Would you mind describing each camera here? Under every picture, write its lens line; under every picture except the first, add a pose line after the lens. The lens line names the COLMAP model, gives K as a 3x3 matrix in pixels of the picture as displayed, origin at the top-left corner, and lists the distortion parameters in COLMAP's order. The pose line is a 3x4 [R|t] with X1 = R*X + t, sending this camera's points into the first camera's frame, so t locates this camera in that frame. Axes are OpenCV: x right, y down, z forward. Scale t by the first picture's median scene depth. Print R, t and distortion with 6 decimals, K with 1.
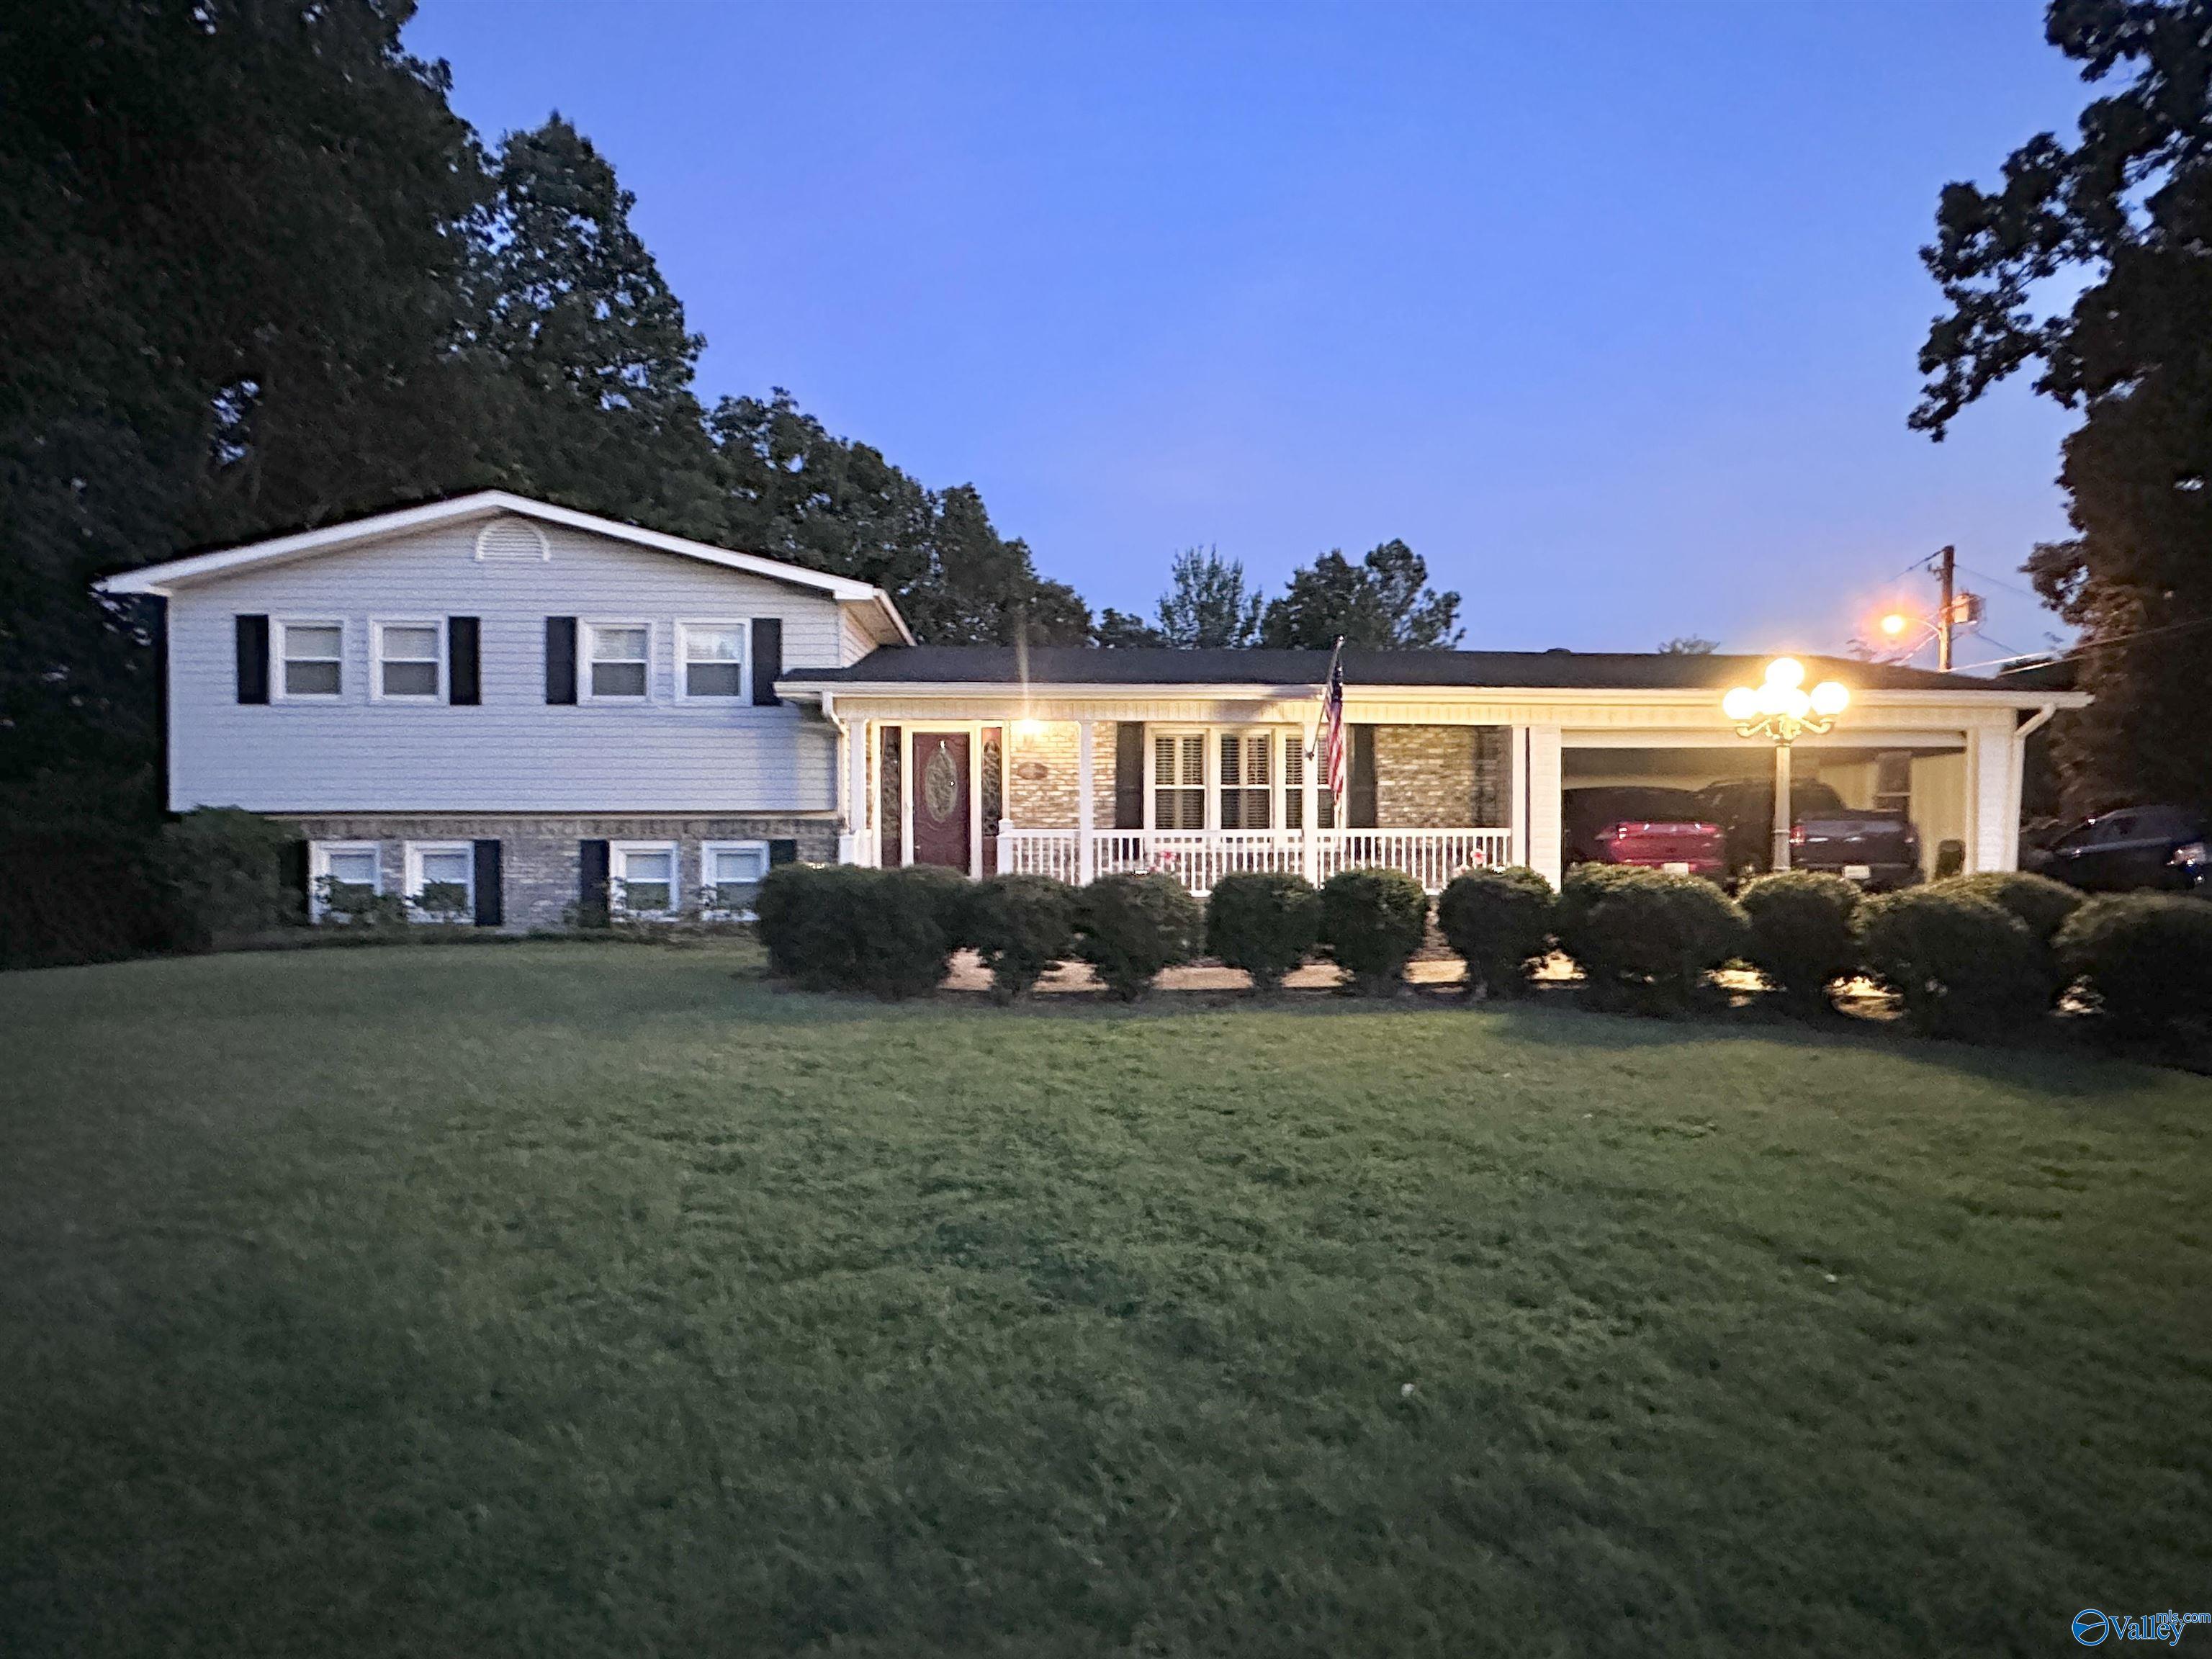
lens RADIAL K [[1253.4, 0, 1106.0], [0, 1253.4, 829.5], [0, 0, 1]] dist [0.002536, 0.000595]
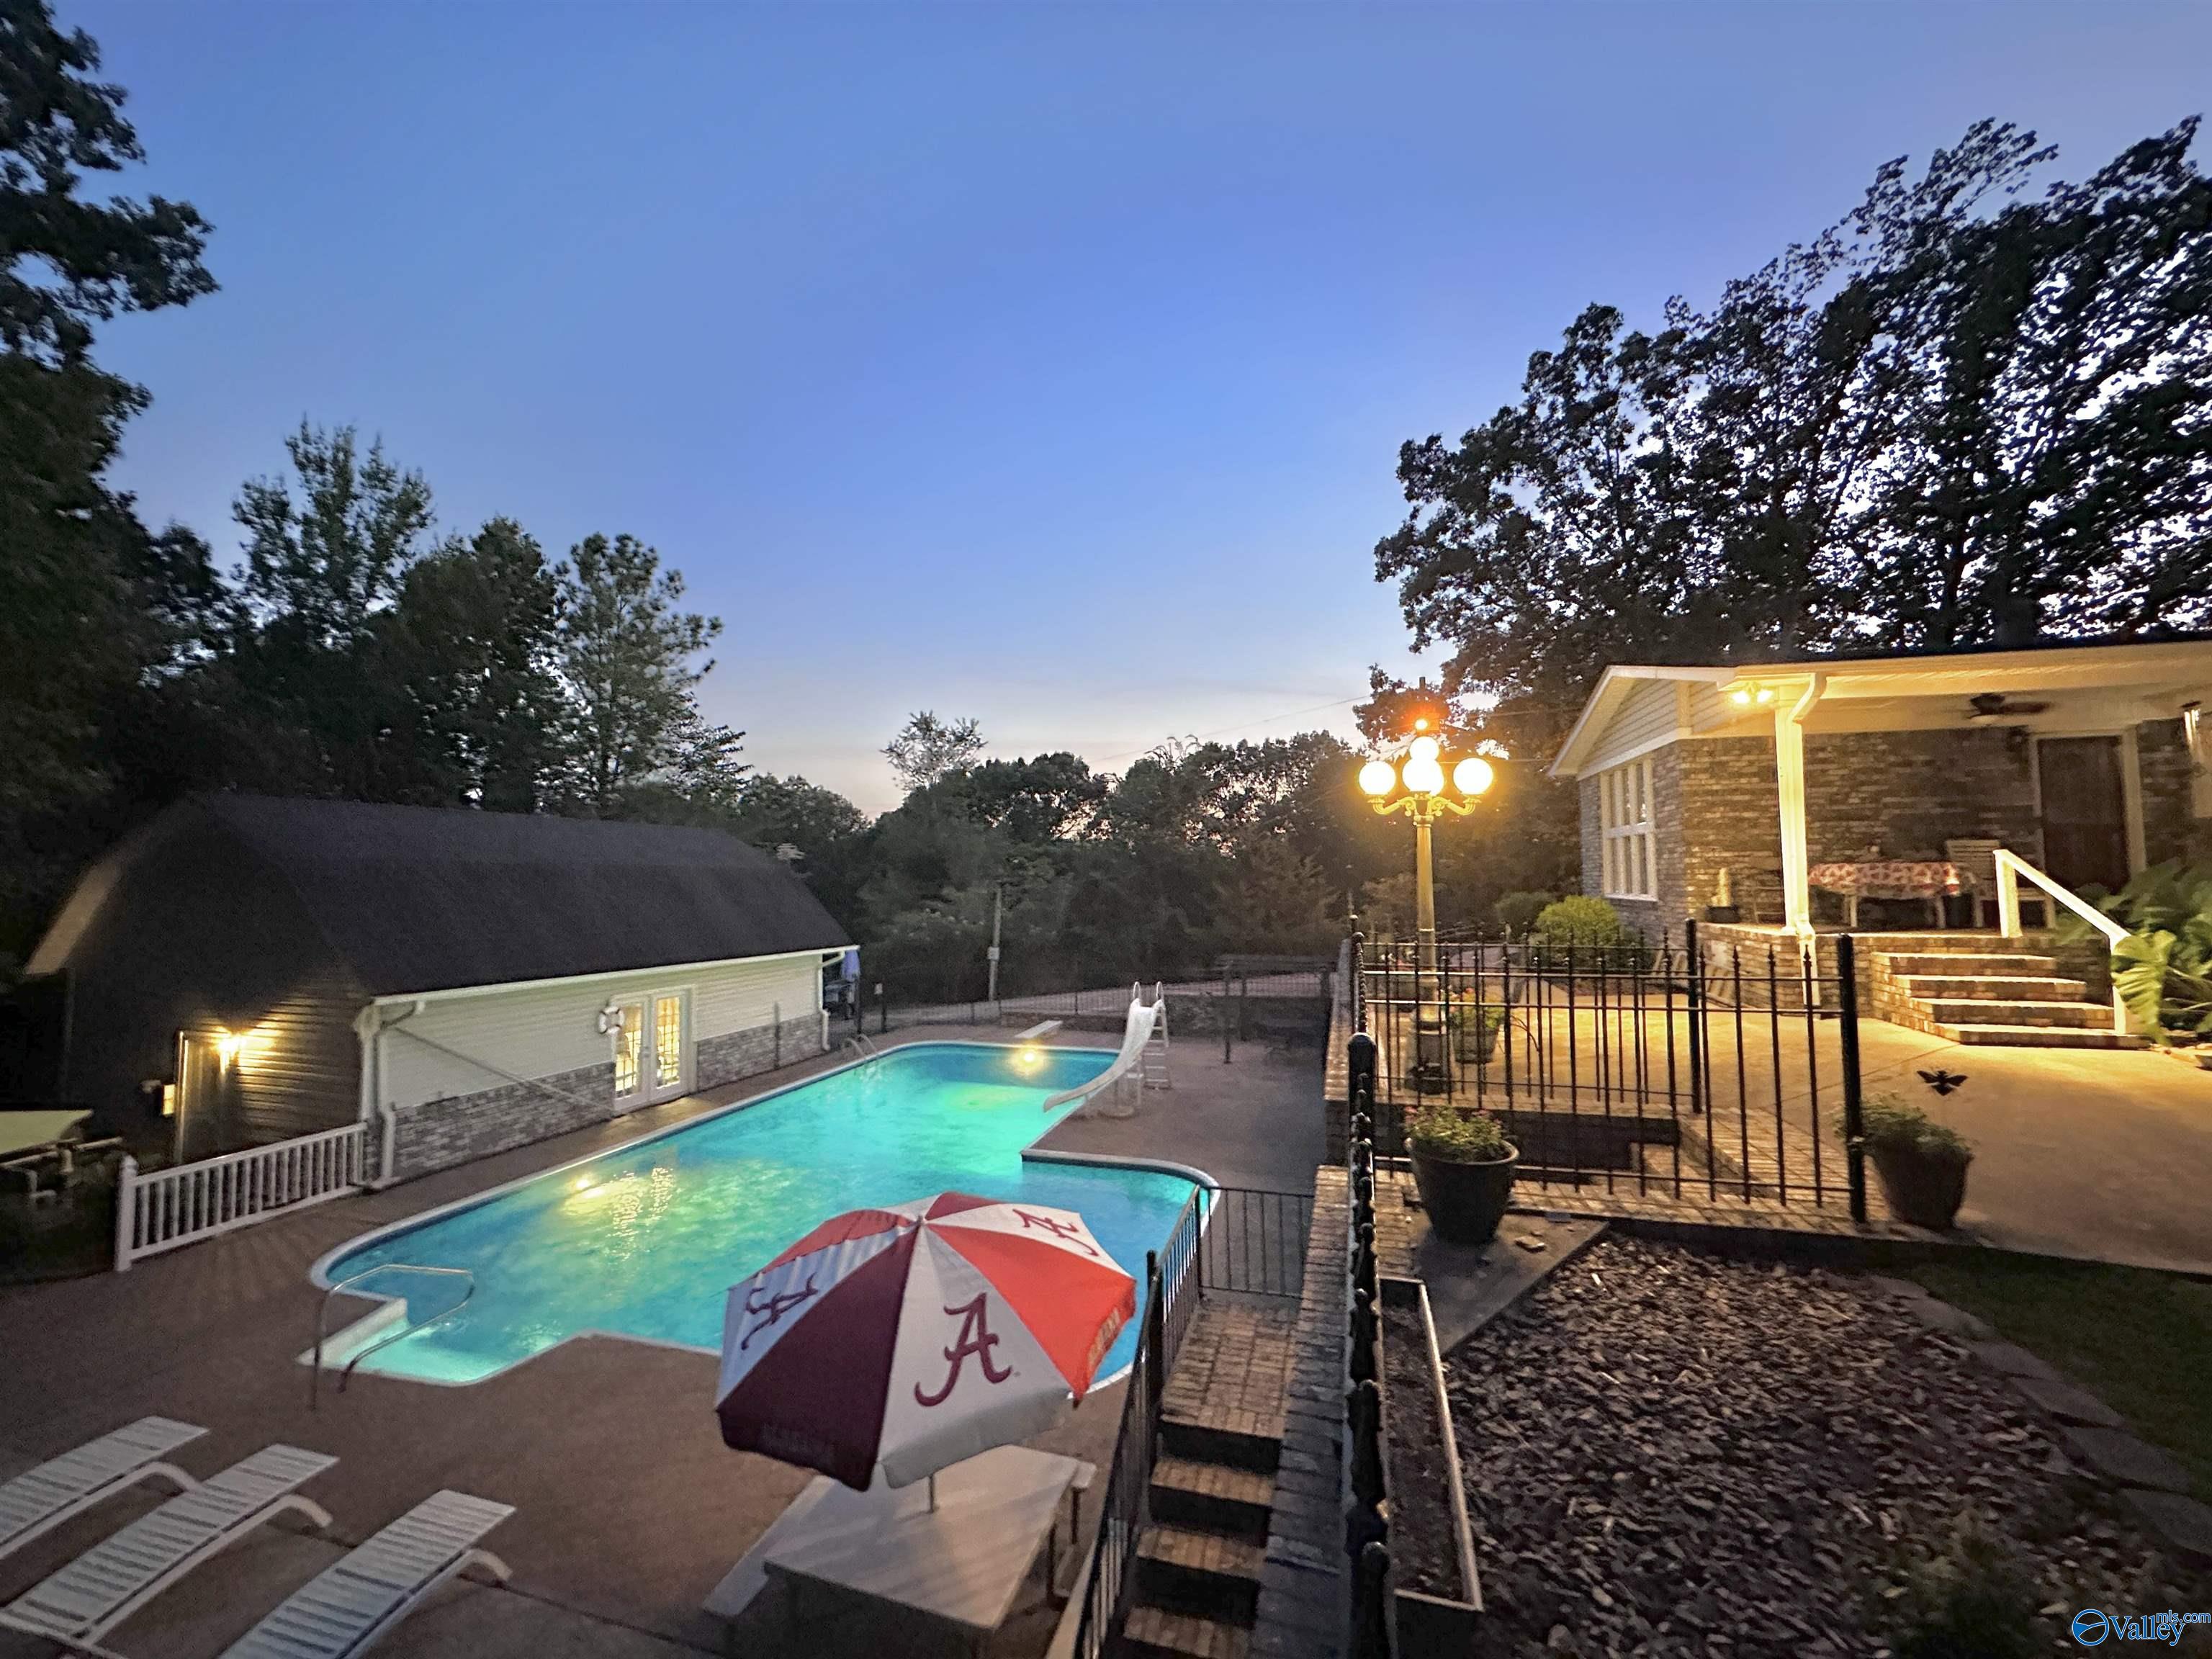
lens RADIAL K [[883.1, 0, 1107.0], [0, 883.1, 825.0], [0, 0, 1]] dist [-0.002223, -0.000104]
pose [[0.329163, 0.056082, 0.942606, -0.772337], [0.005976, 0.998091, -0.061470, -0.010595], [-0.944254, 0.025866, 0.328200, 1.980792]]
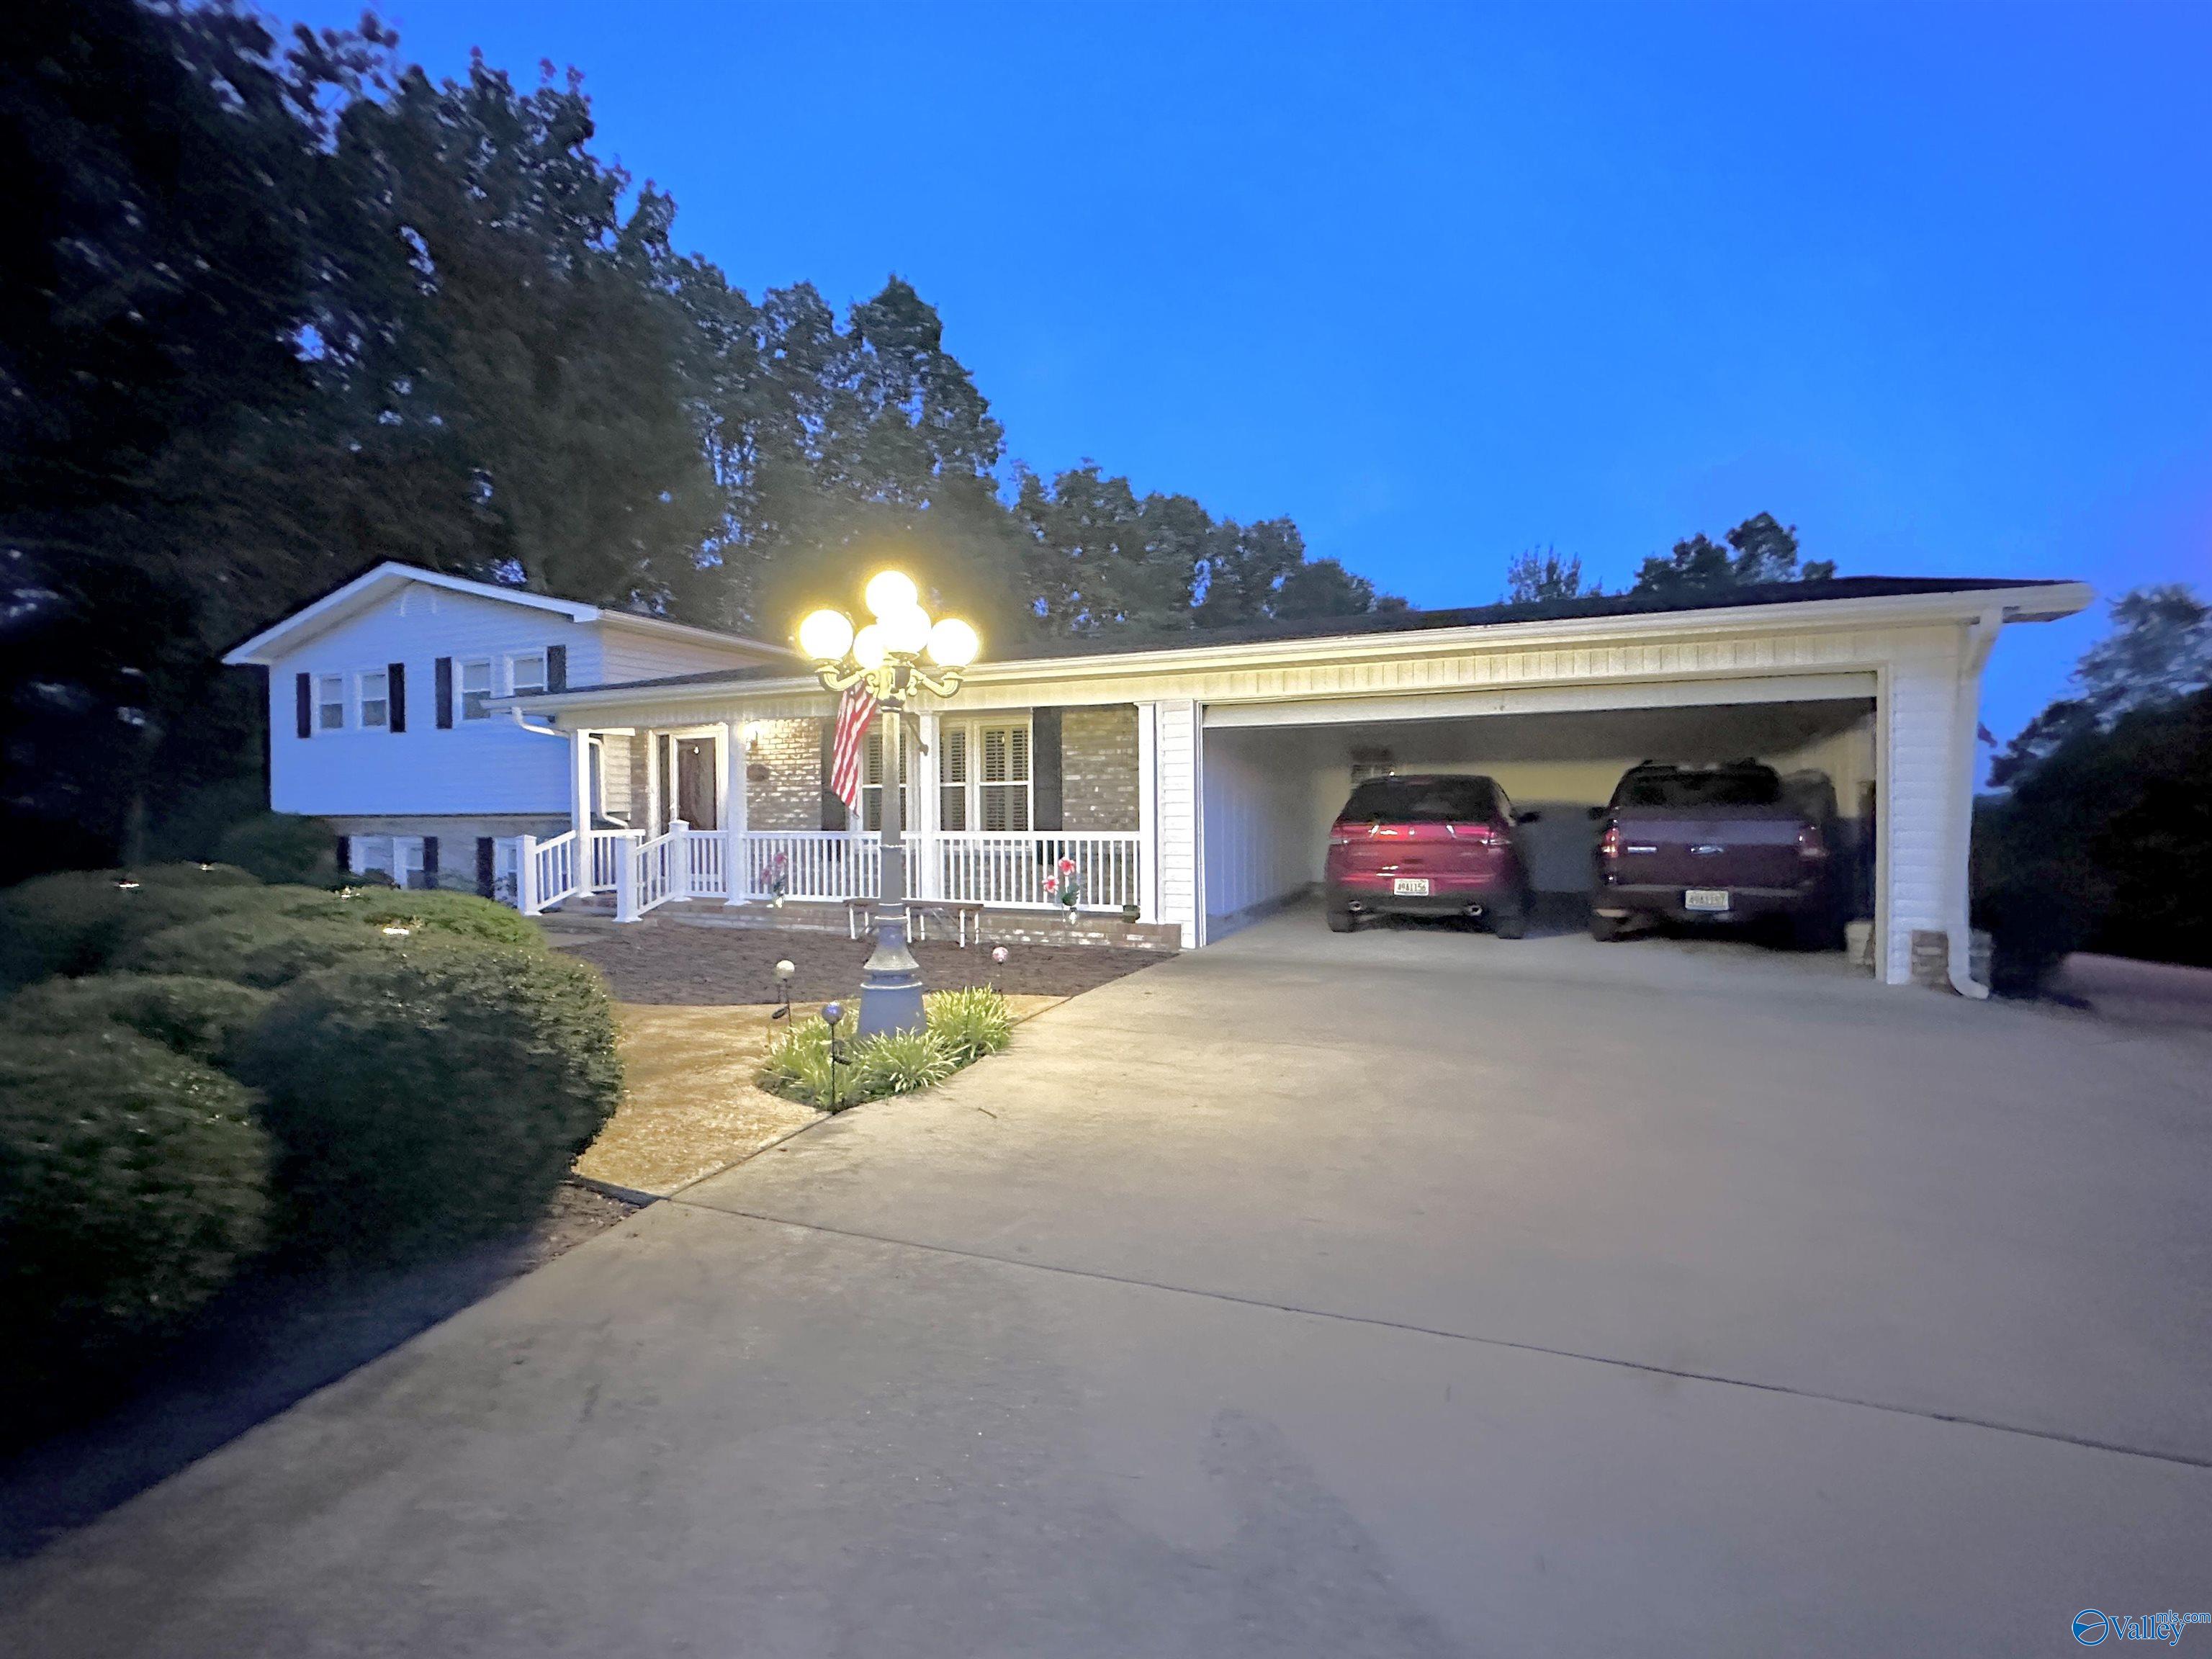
lens RADIAL K [[1009.2, 0, 1106.0], [0, 1009.2, 829.5], [0, 0, 1]] dist [-0.001565, -0.000395]
pose [[0.884514, 0.003140, -0.466503, 0.572942], [0.001033, 0.999962, 0.008688, -0.007332], [0.466513, -0.008166, 0.884477, 0.398444]]
